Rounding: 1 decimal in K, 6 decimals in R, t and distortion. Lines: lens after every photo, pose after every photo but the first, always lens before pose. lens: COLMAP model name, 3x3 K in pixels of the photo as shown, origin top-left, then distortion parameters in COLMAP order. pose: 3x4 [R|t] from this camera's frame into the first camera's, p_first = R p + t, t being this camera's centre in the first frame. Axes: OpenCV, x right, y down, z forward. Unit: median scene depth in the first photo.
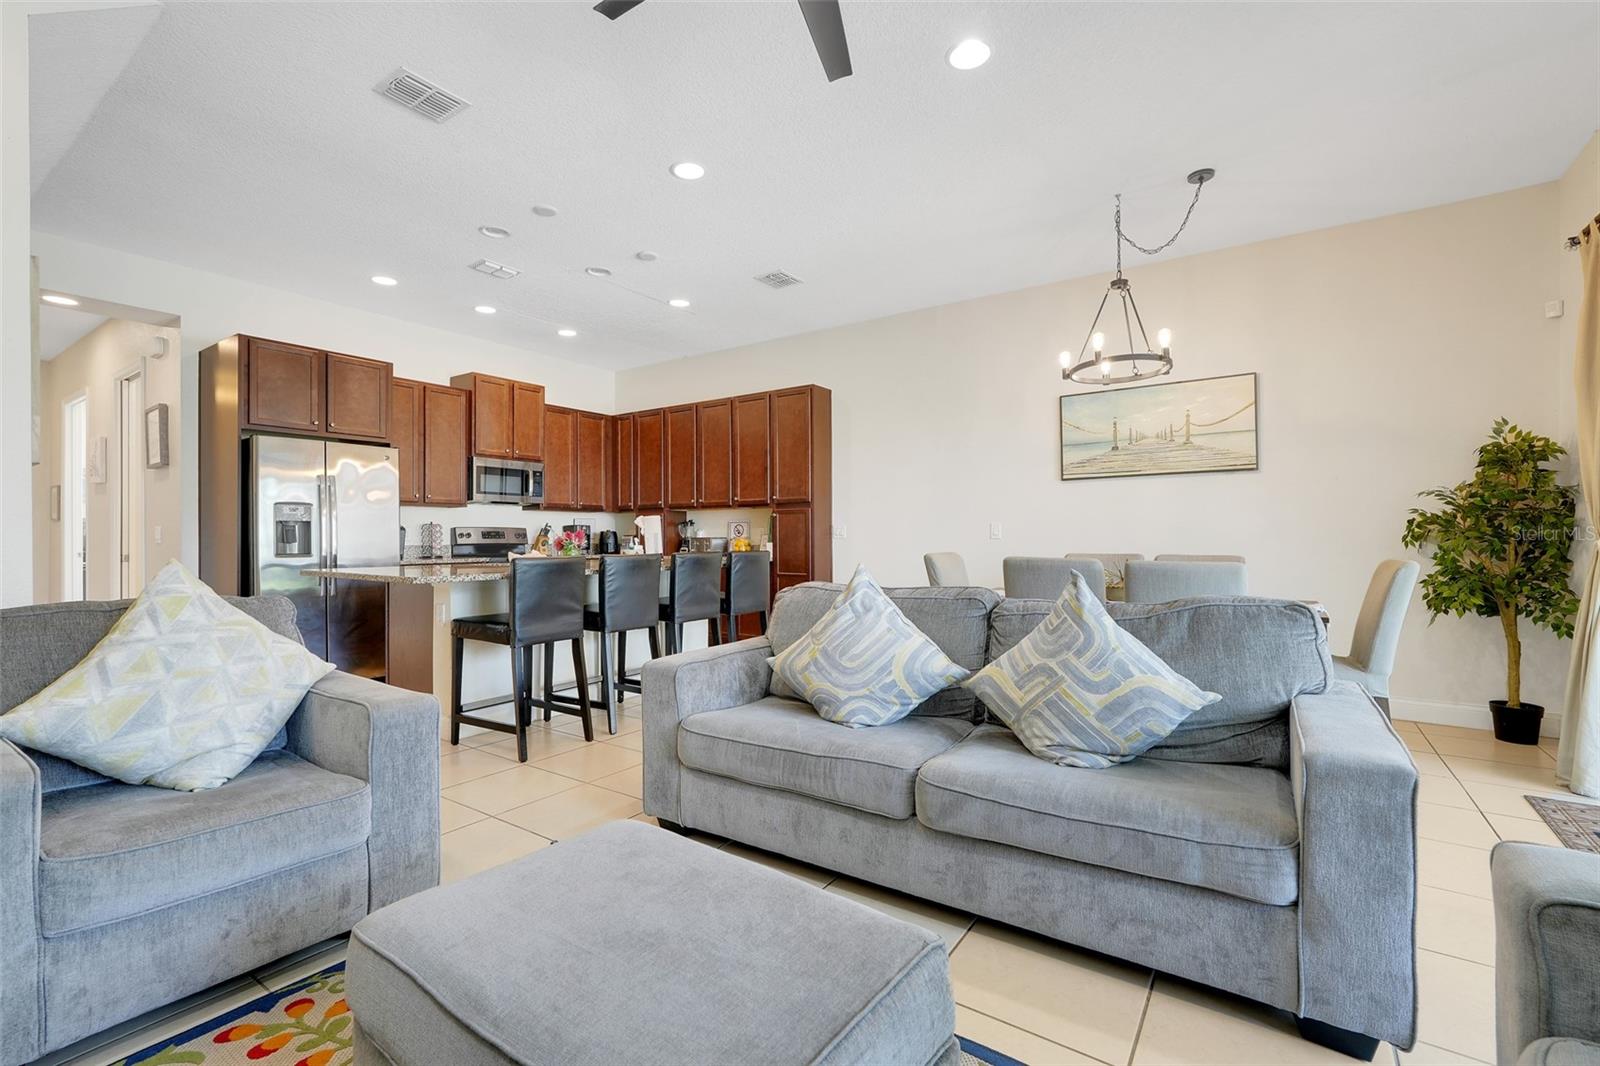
lens RADIAL K [[704.1, 0, 796.3], [0, 704.1, 528.5], [0, 0, 1]] dist [-0.002826, 0.001077]
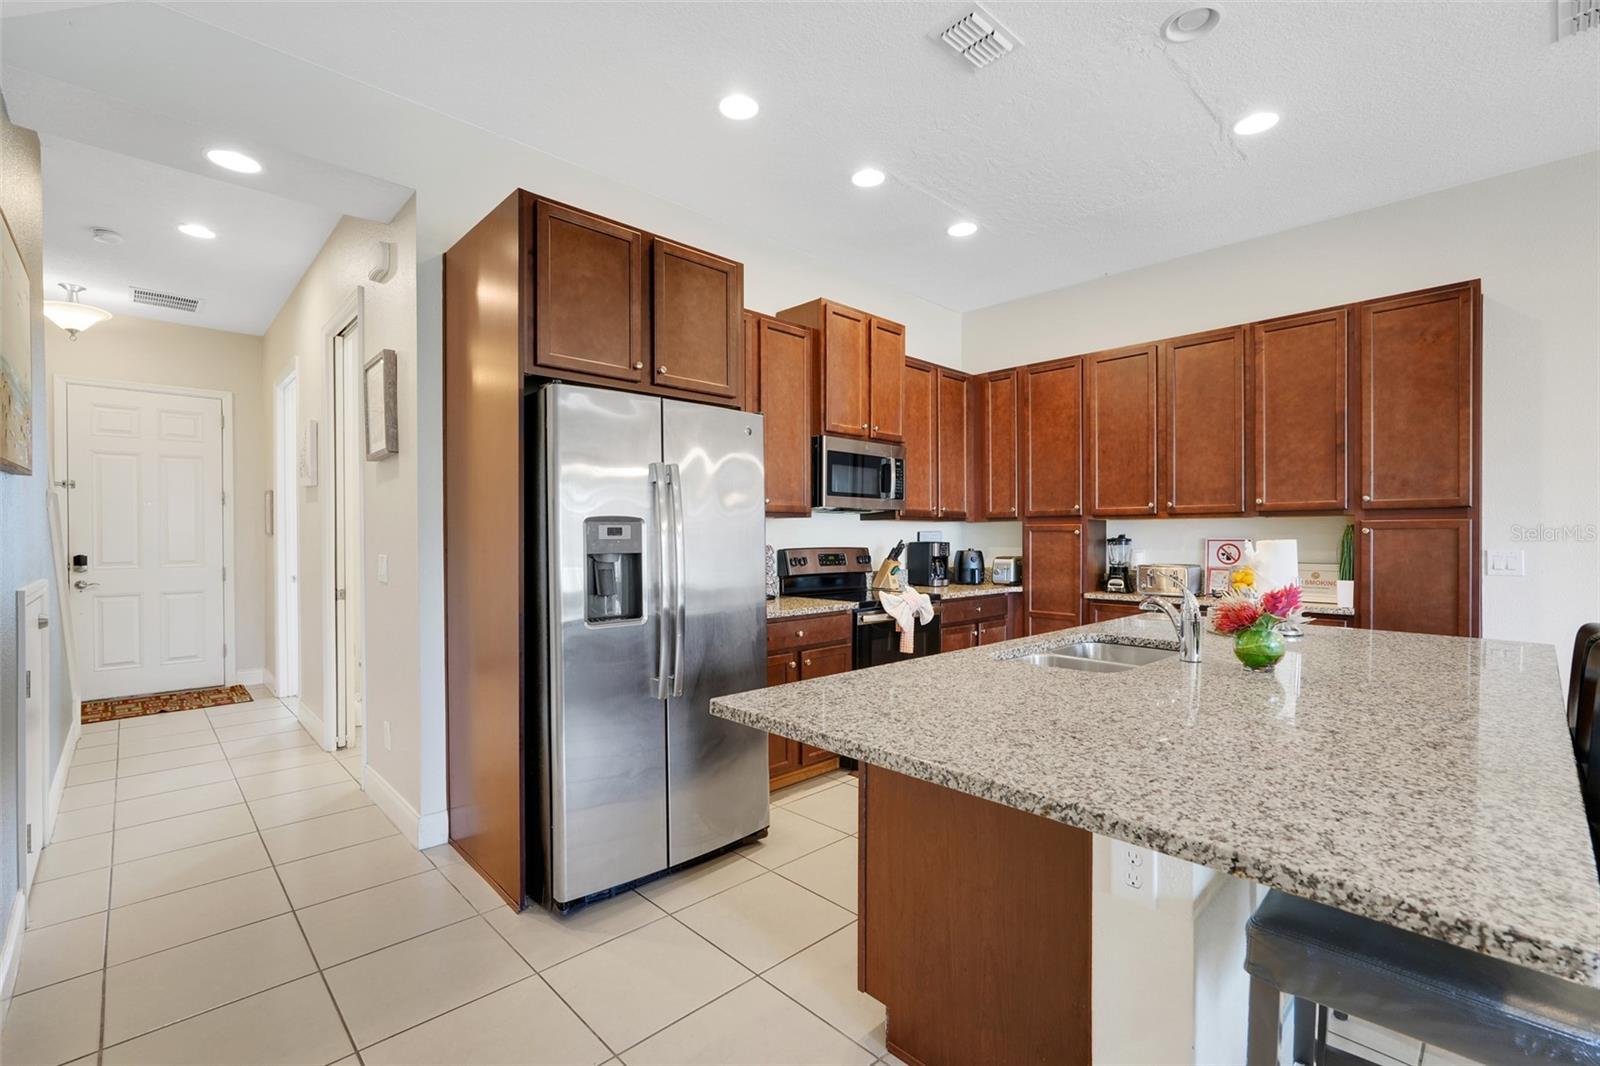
lens RADIAL K [[704.1, 0, 798.0], [0, 704.1, 538.3], [0, 0, 1]] dist [-0.002826, 0.001077]
pose [[0.980838, 0.002730, -0.194806, -0.352896], [0.000232, 0.999885, 0.015180, -0.021231], [0.194825, -0.014935, 0.980724, 0.381541]]
